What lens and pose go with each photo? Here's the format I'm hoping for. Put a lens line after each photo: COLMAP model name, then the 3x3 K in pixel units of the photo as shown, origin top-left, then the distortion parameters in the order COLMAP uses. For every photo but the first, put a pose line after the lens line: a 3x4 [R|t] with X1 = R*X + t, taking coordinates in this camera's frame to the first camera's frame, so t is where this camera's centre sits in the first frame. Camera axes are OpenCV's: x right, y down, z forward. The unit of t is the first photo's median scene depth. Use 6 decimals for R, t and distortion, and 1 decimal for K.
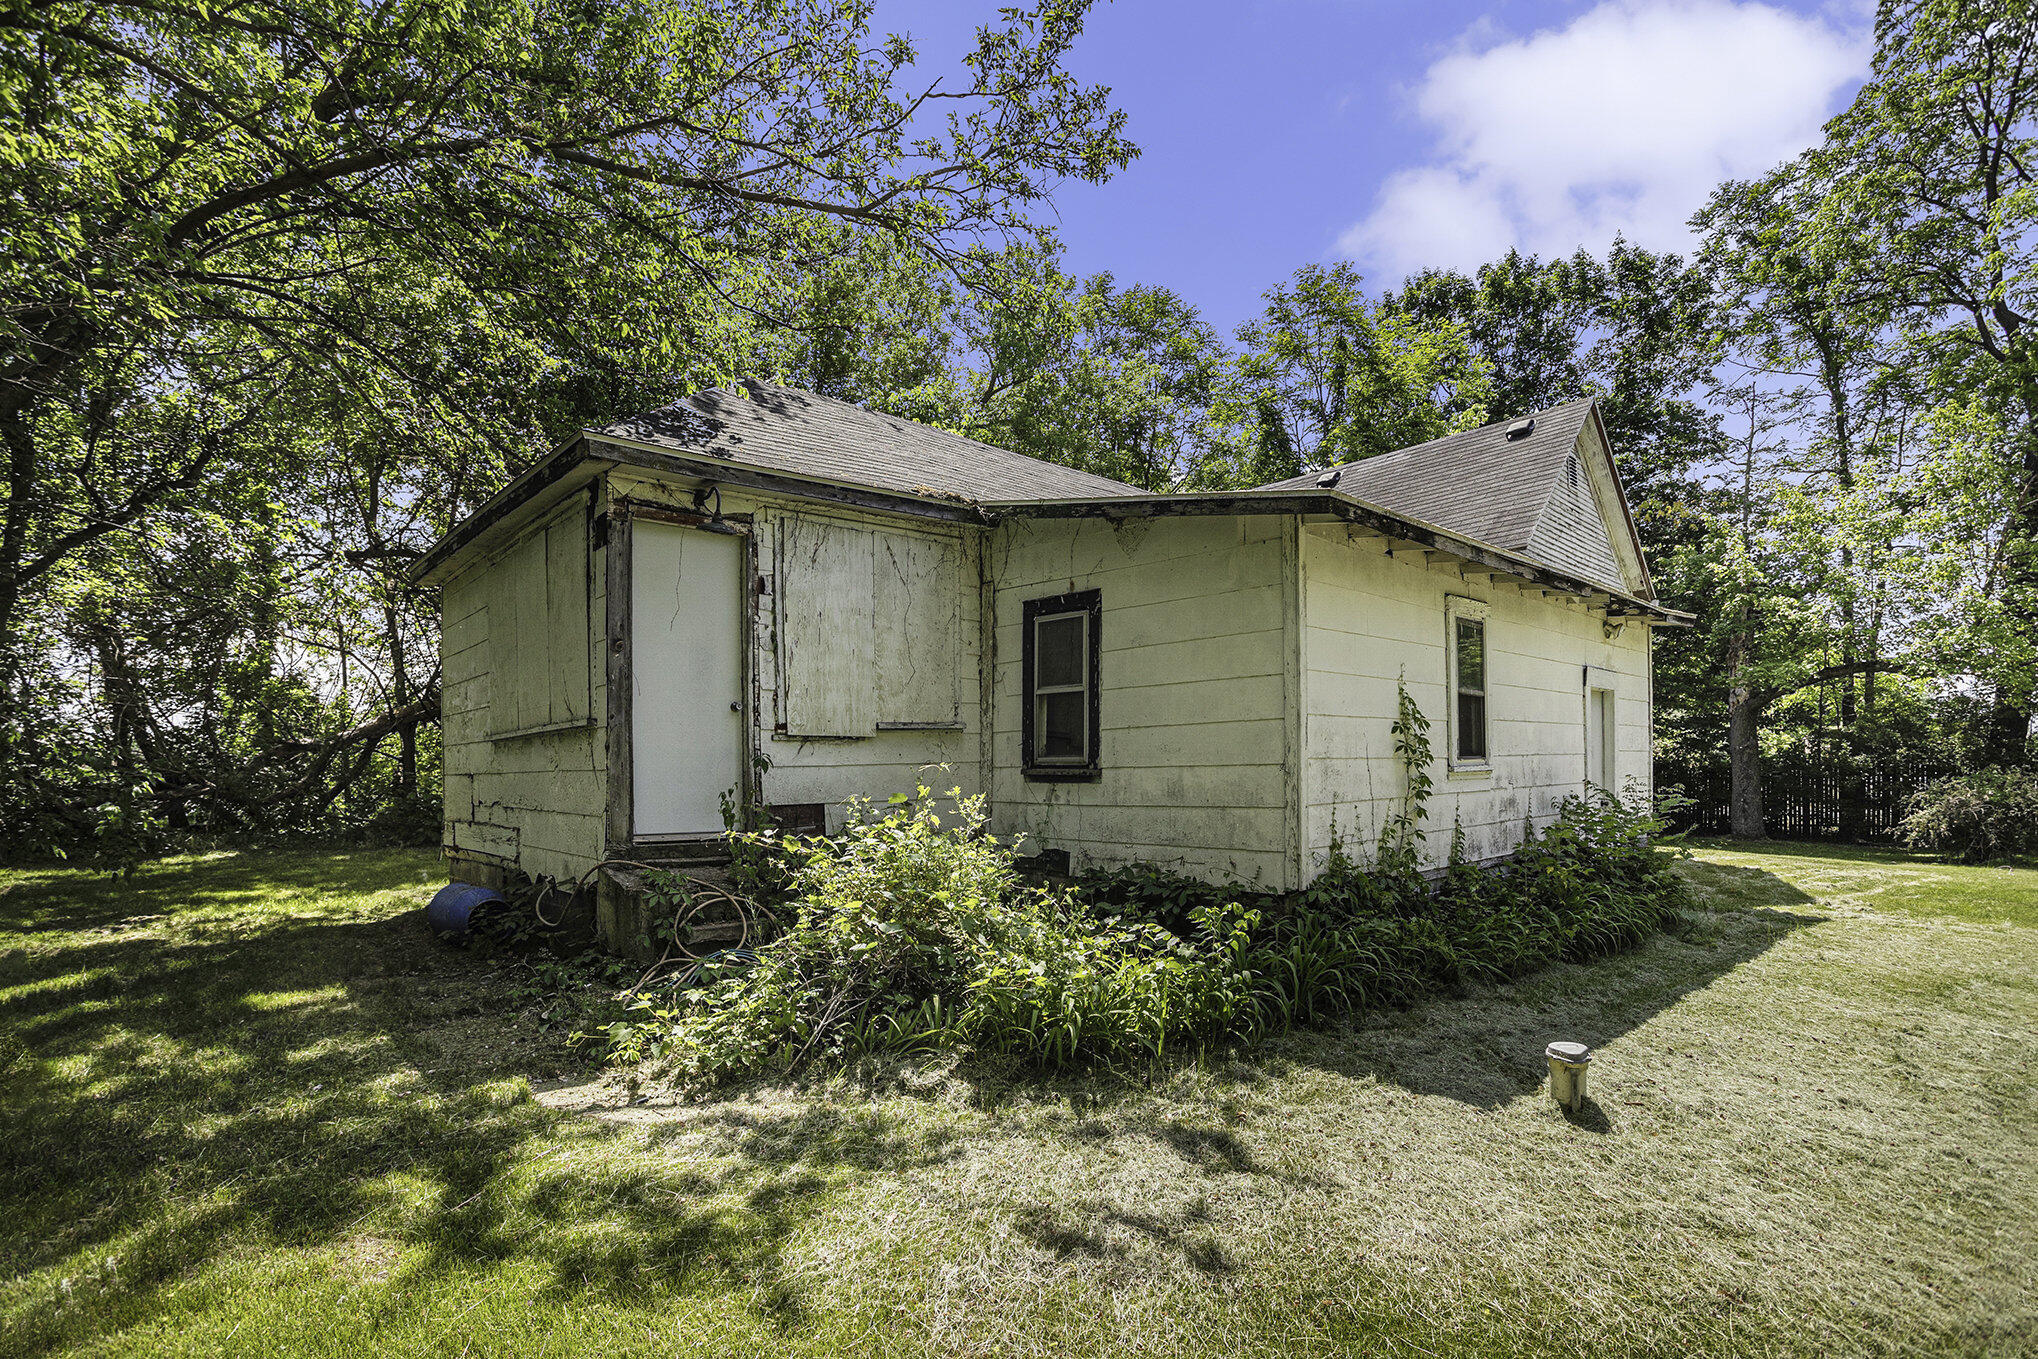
lens RADIAL K [[1029.3, 0, 1018.3], [0, 1029.3, 776.2], [0, 0, 1]] dist [-0.000458, 0.000104]
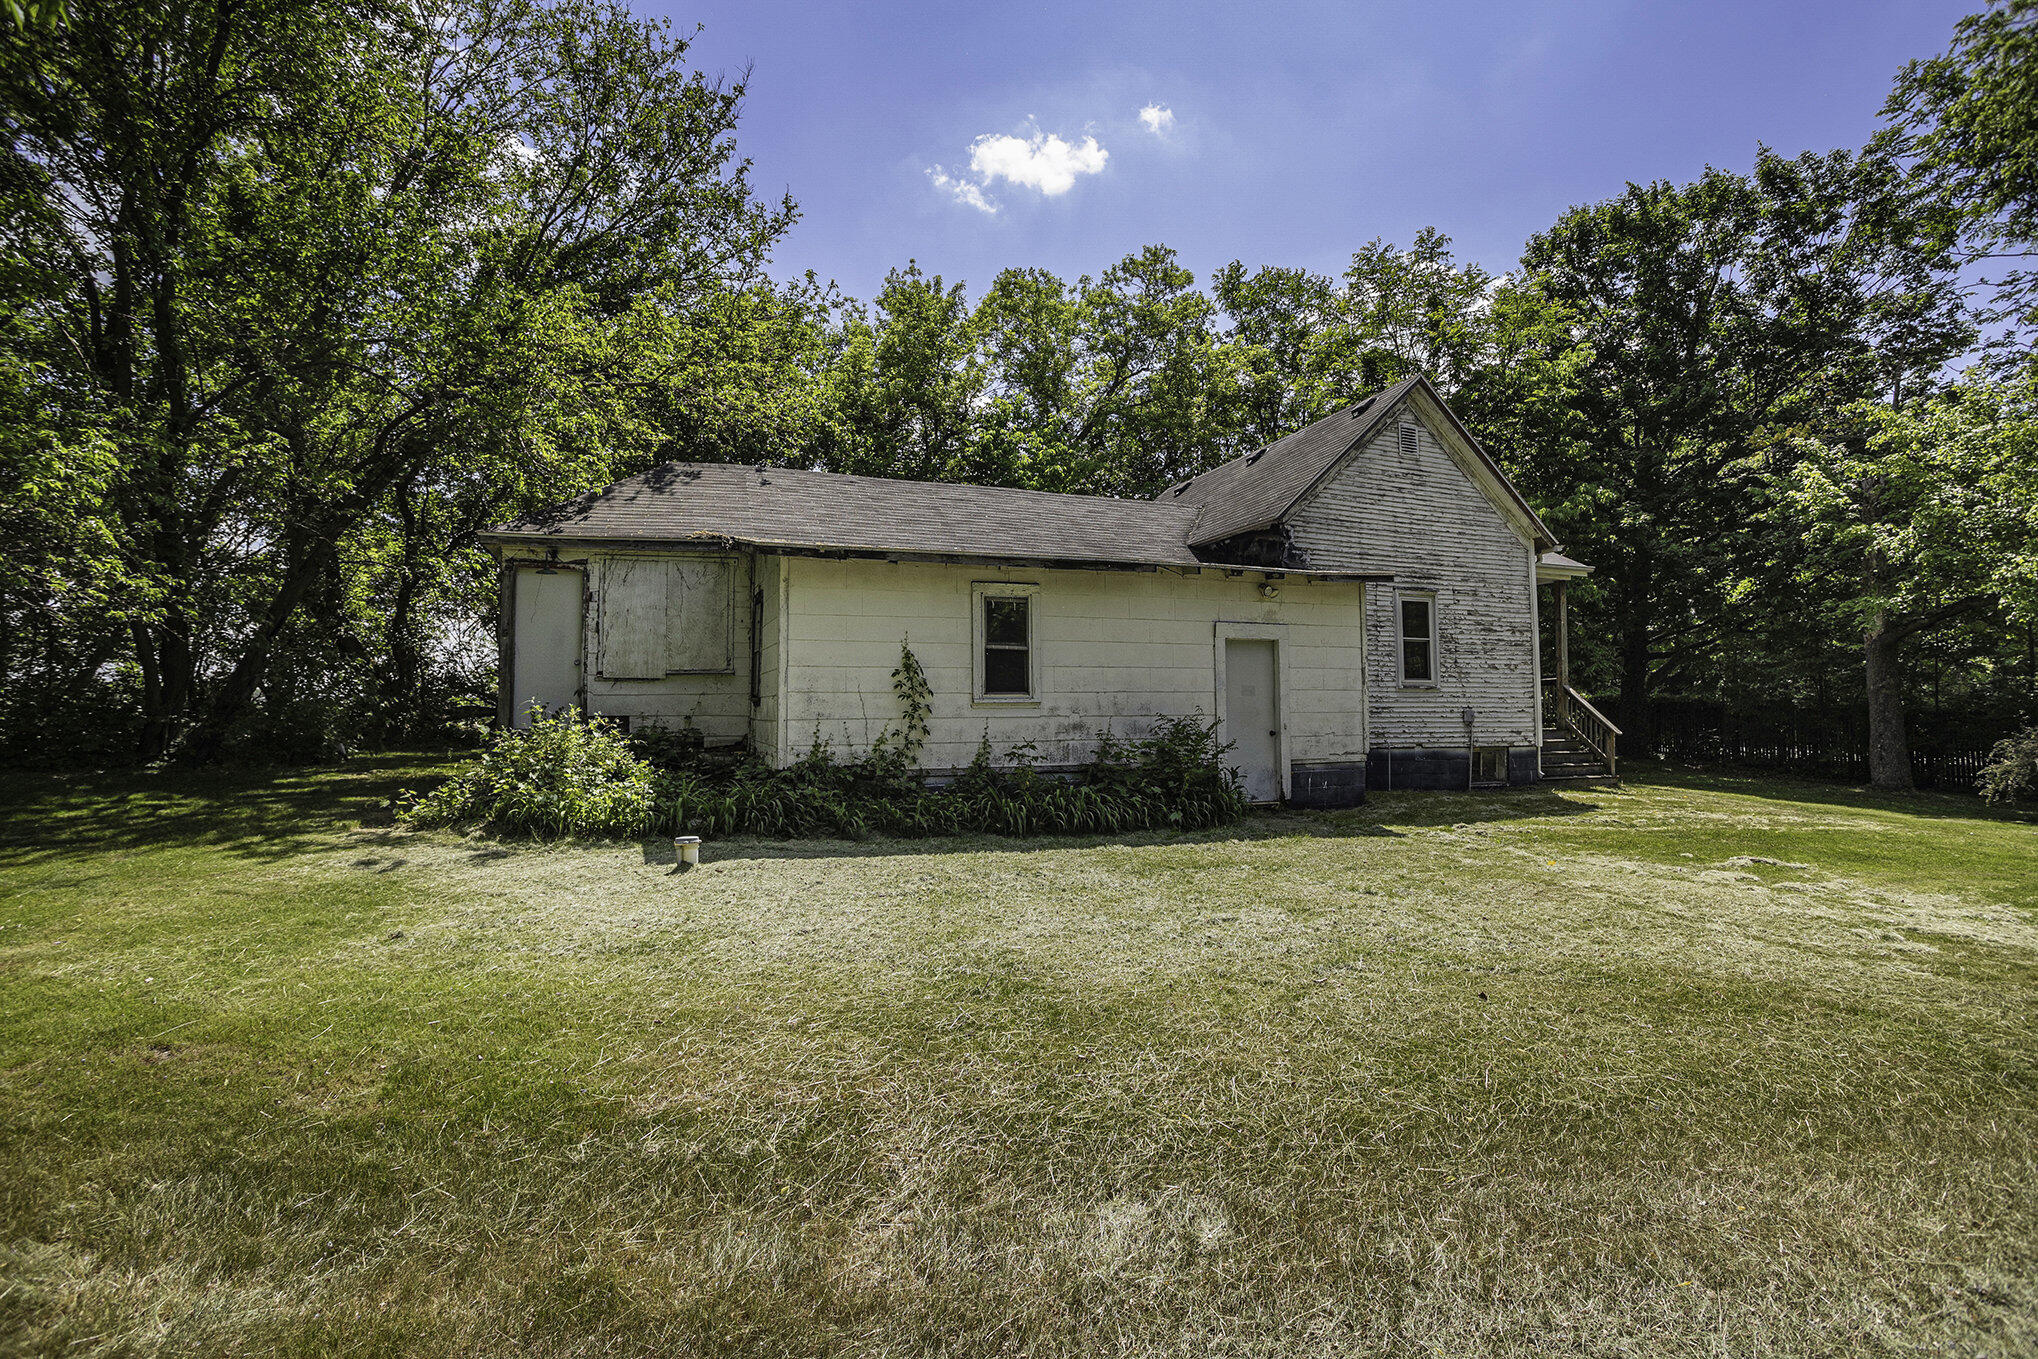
lens RADIAL K [[1014.7, 0, 1019.0], [0, 1014.7, 679.5], [0, 0, 1]] dist [-0.029093, -0.000025]
pose [[0.908544, 0.002320, -0.417783, 1.186983], [-0.015959, 0.999447, -0.029157, 0.003754], [0.417485, 0.033158, 0.908079, -0.316470]]
